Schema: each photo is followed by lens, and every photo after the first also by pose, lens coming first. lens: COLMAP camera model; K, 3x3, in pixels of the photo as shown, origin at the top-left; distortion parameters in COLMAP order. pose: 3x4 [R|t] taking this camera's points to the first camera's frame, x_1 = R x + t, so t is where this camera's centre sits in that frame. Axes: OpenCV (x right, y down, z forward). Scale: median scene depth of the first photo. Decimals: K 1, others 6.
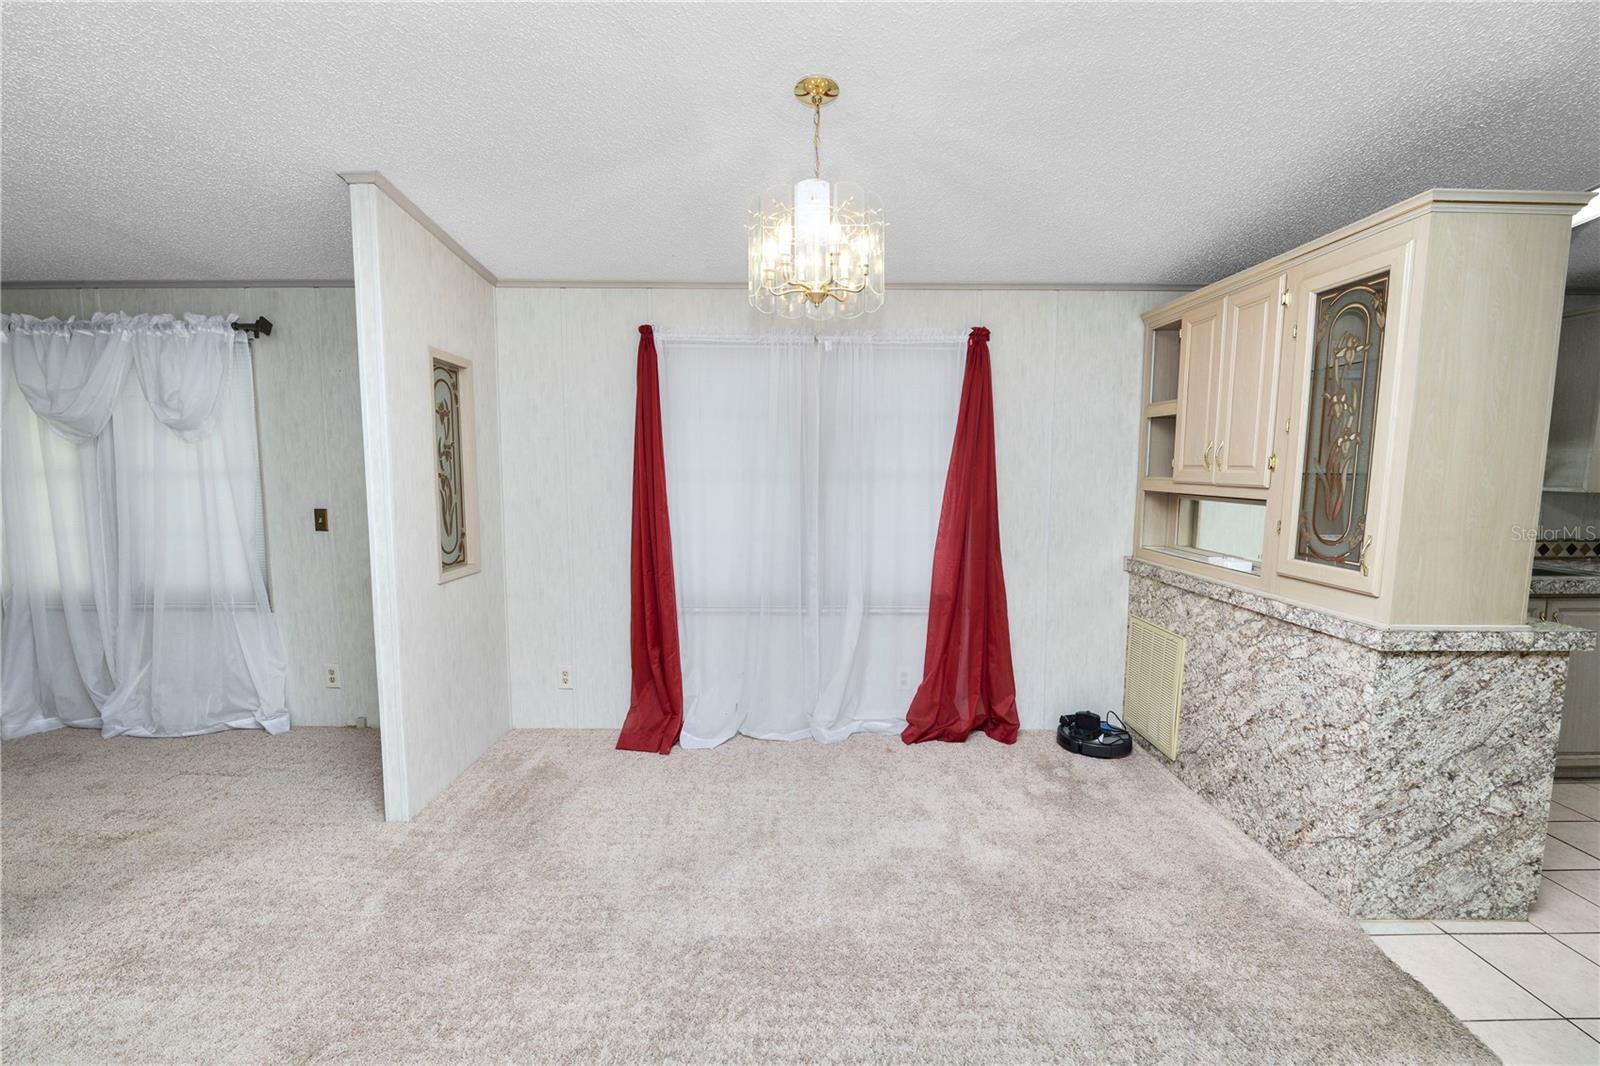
lens RADIAL K [[650.4, 0, 801.0], [0, 650.4, 535.6], [0, 0, 1]] dist [-0.012742, 0.000971]
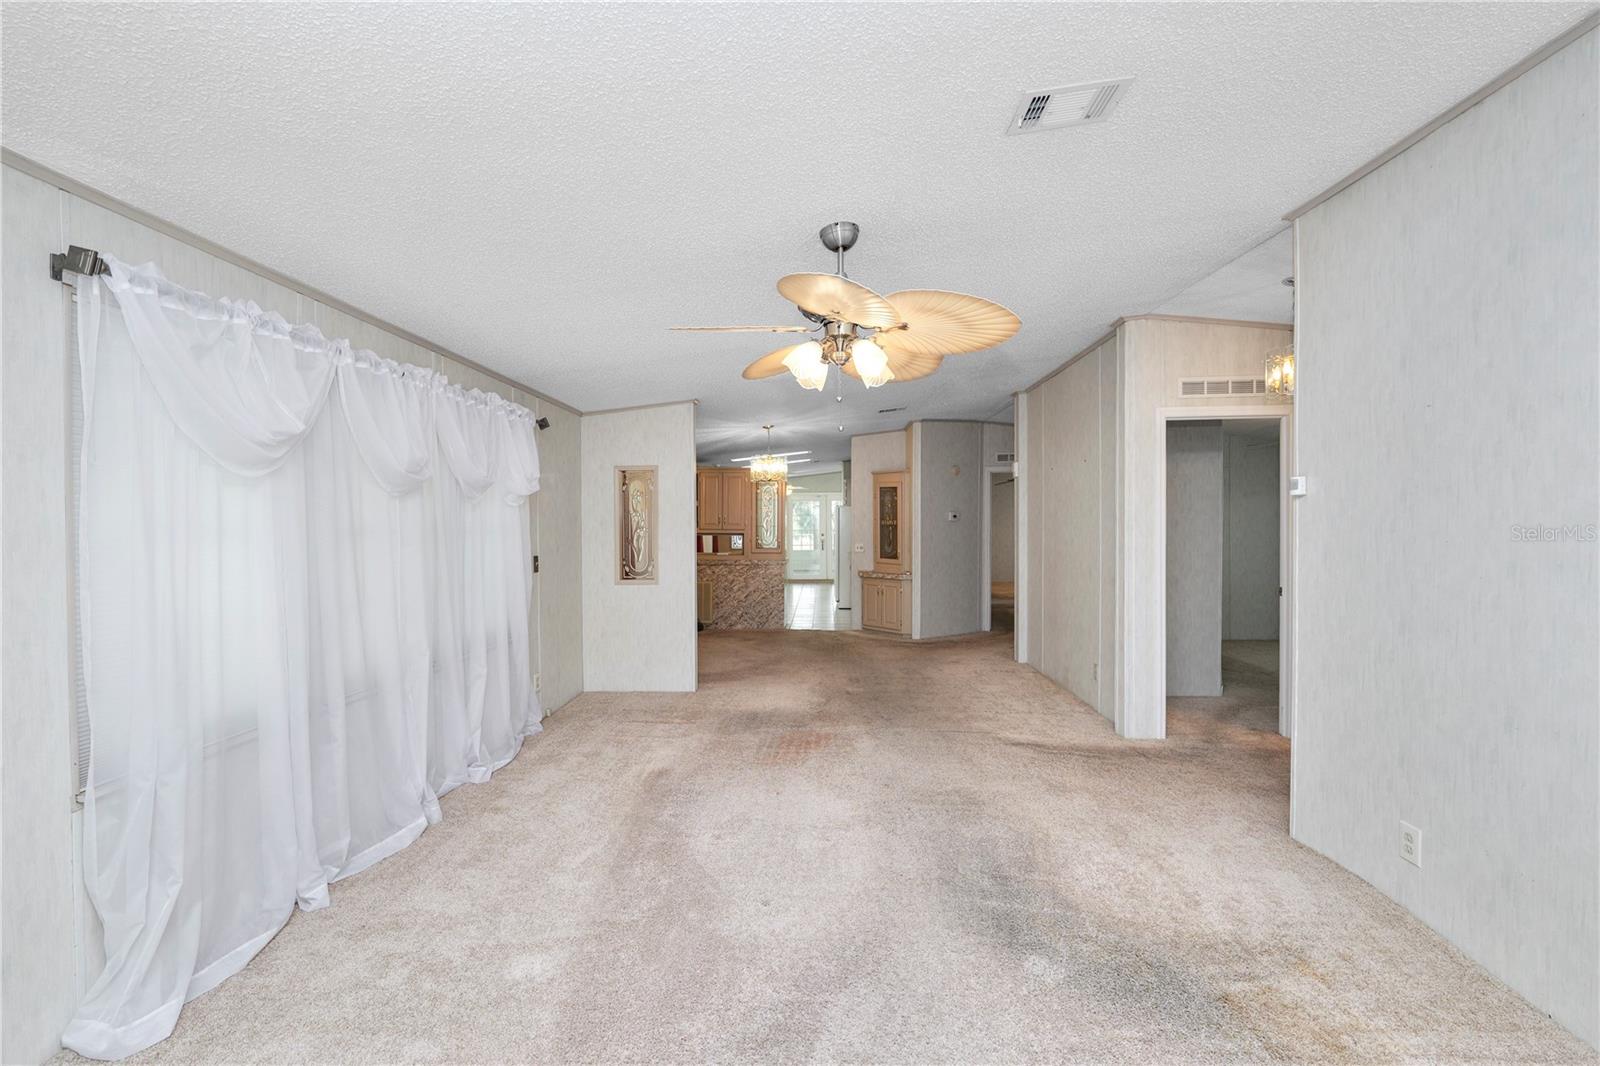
lens RADIAL K [[651.5, 0, 797.3], [0, 651.5, 528.6], [0, 0, 1]] dist [-0.010110, -0.000270]
pose [[0.044724, -0.009291, 0.998956, -2.322544], [0.102606, 0.994711, 0.004658, -0.054624], [-0.993716, 0.102290, 0.045441, 0.437598]]
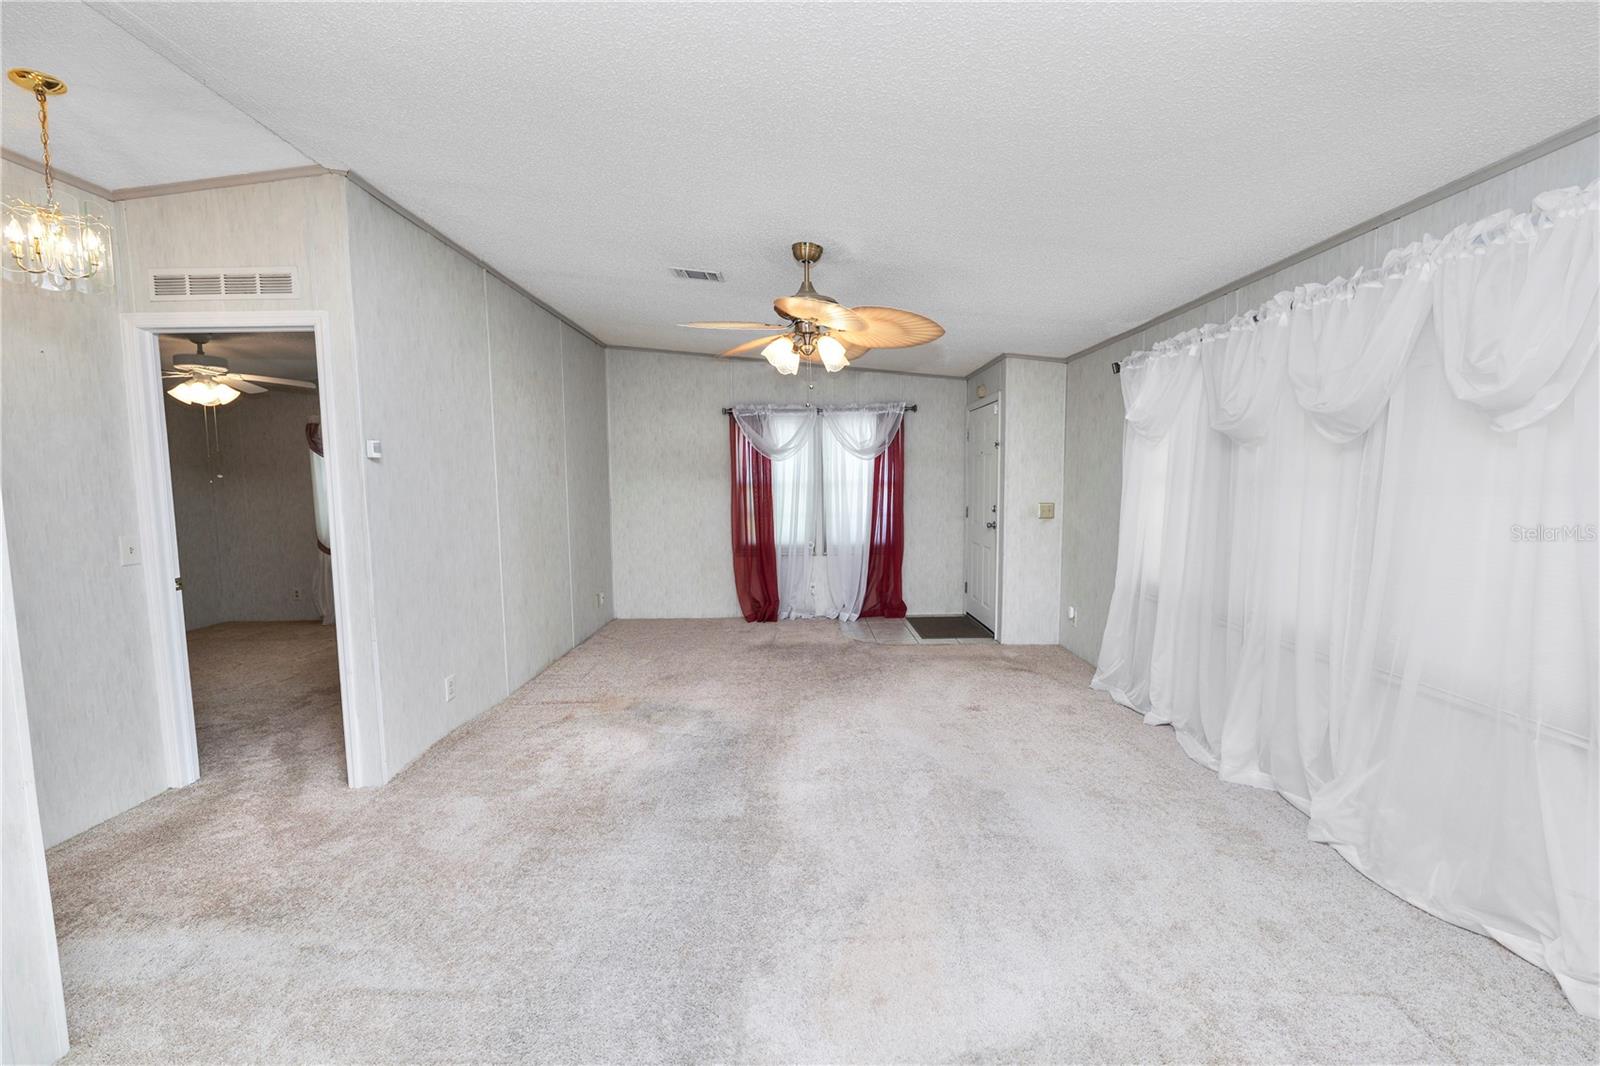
lens RADIAL K [[650.4, 0, 798.8], [0, 650.4, 534.6], [0, 0, 1]] dist [-0.014550, 0.001594]
pose [[-0.007958, 0.083290, -0.996494, -0.398208], [-0.089211, 0.992492, 0.083668, -0.047670], [0.995981, 0.089564, -0.000468, 0.410927]]
